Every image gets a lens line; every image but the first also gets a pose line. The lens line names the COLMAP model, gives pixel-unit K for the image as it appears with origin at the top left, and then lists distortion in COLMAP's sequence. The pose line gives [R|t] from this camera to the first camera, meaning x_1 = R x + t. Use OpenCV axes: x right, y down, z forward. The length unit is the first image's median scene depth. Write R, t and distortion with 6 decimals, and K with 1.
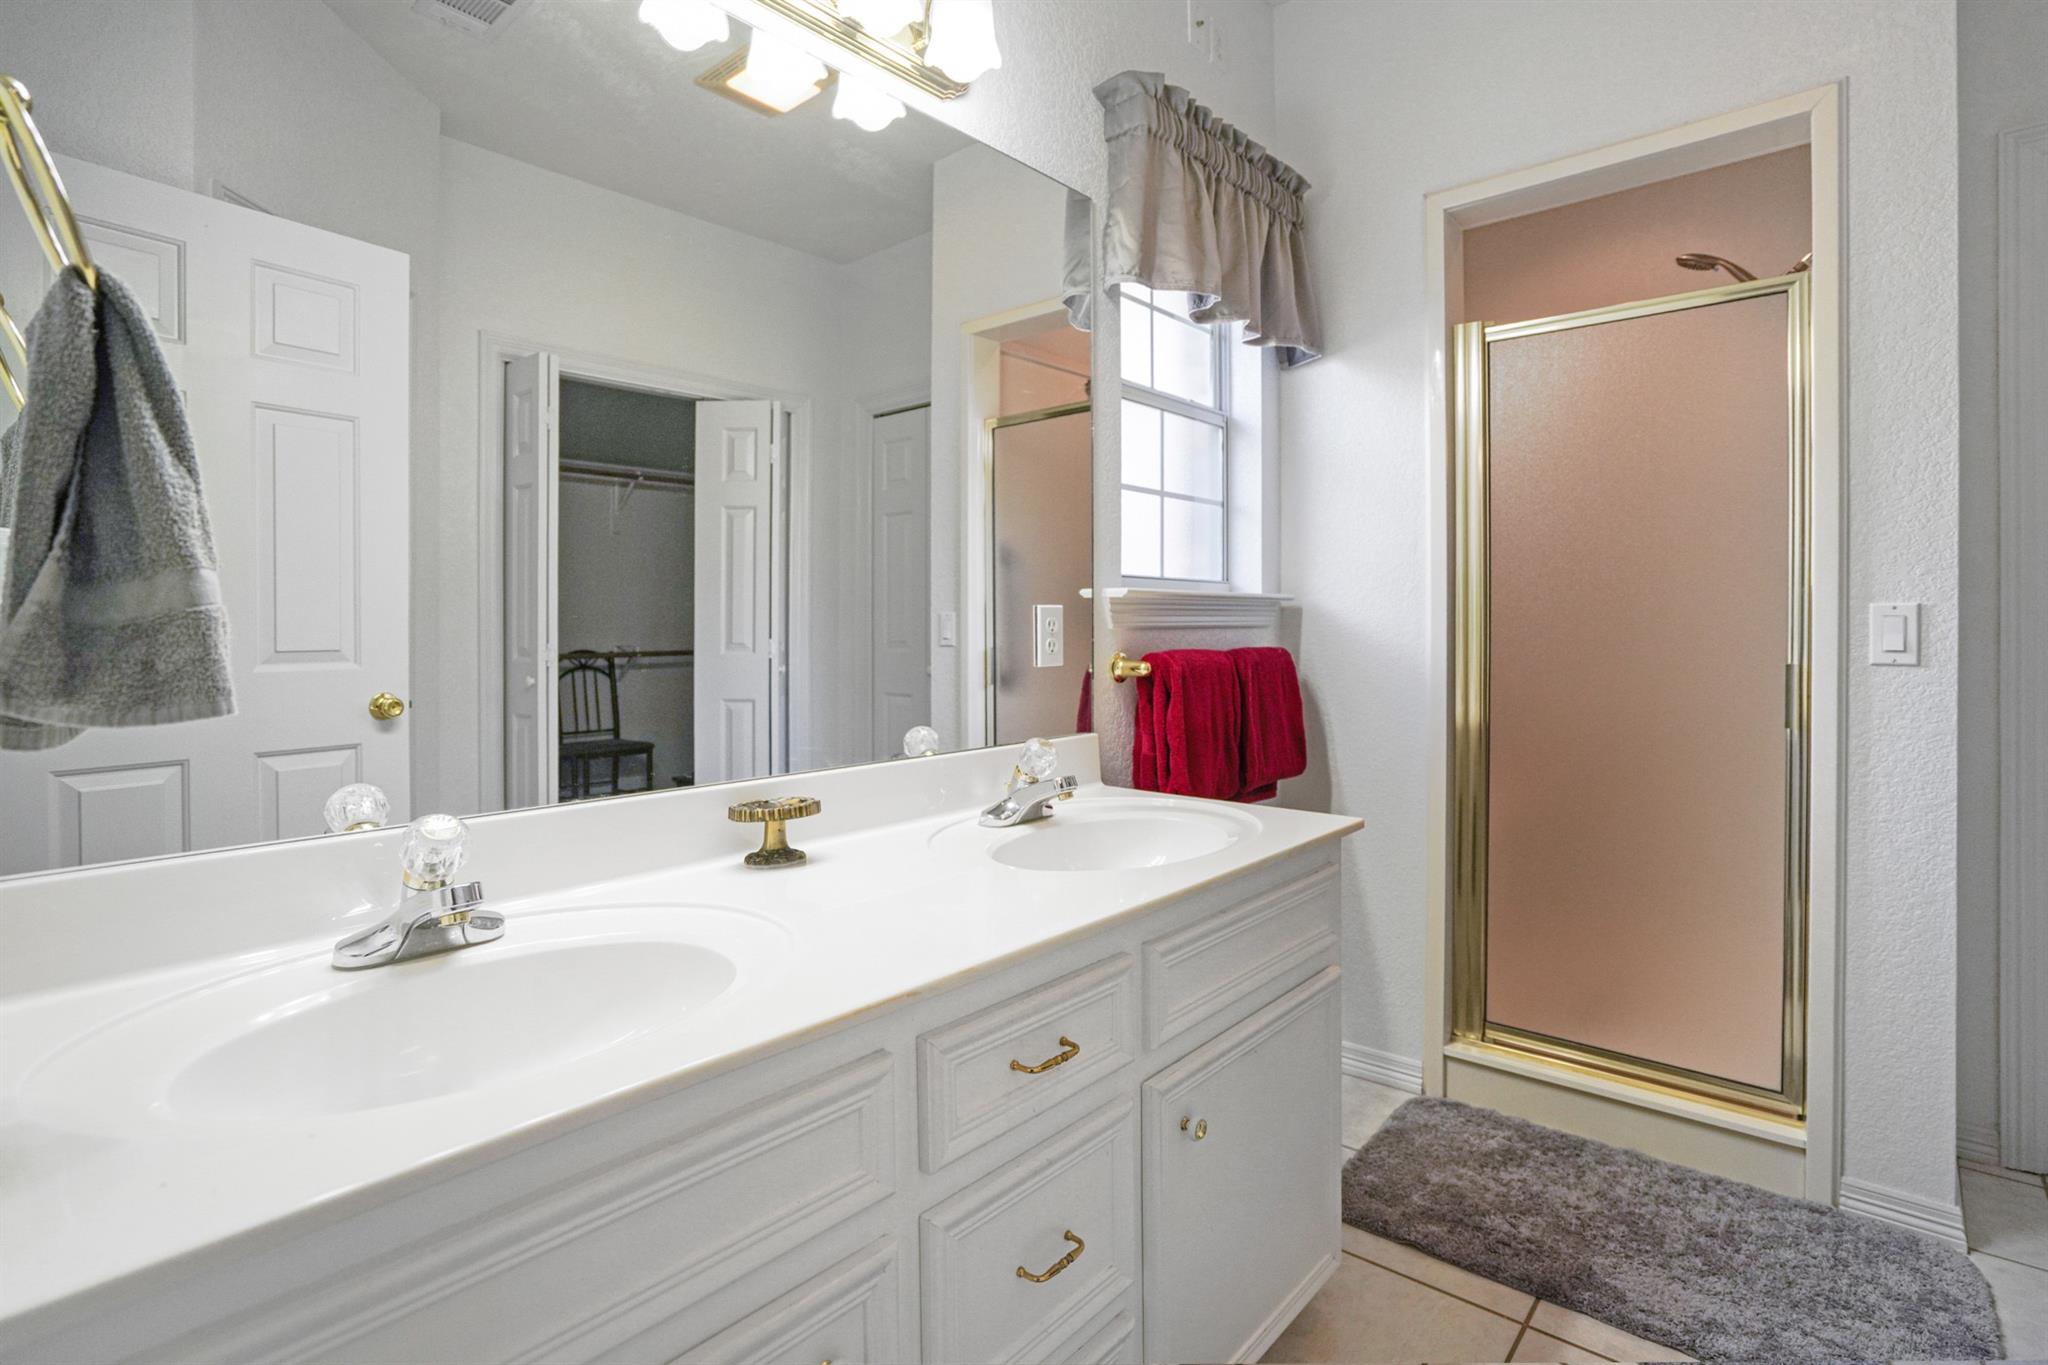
lens RADIAL K [[943.3, 0, 1029.7], [0, 943.3, 671.0], [0, 0, 1]] dist [-0.031042, 0.006560]
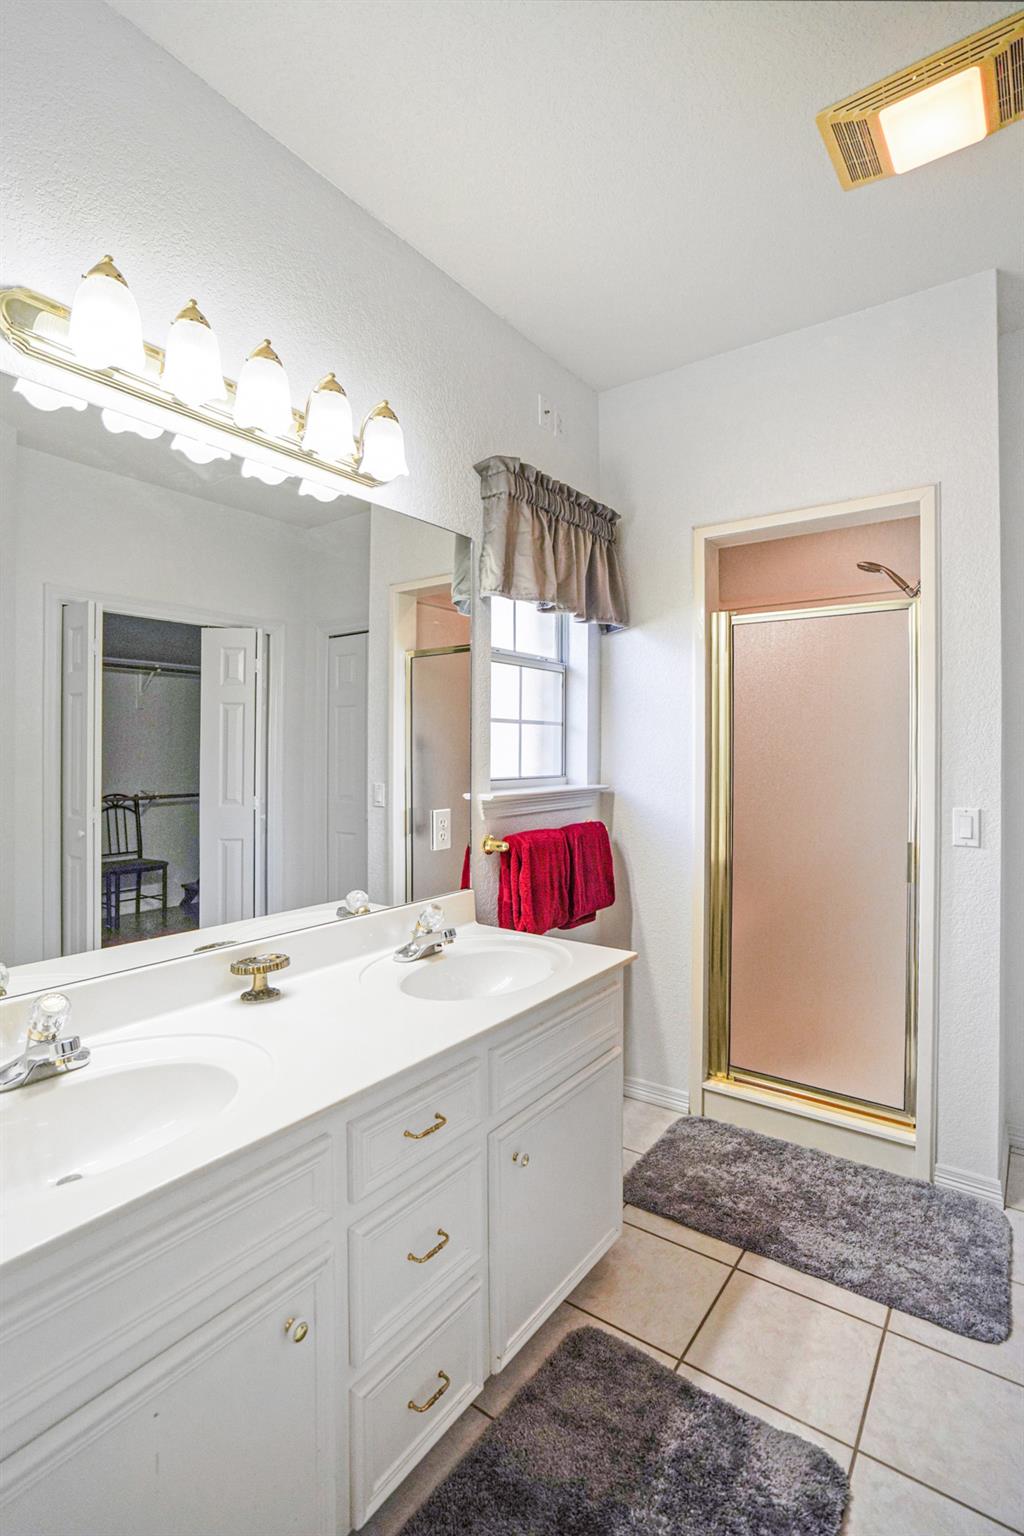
lens RADIAL K [[707.4, 0, 504.2], [0, 707.4, 764.5], [0, 0, 1]] dist [-0.031042, 0.006560]
pose [[0.997222, 0.003515, 0.074409, 0.034617], [-0.003096, 0.999979, -0.005746, -0.129791], [-0.074427, 0.005499, 0.997211, -0.148553]]
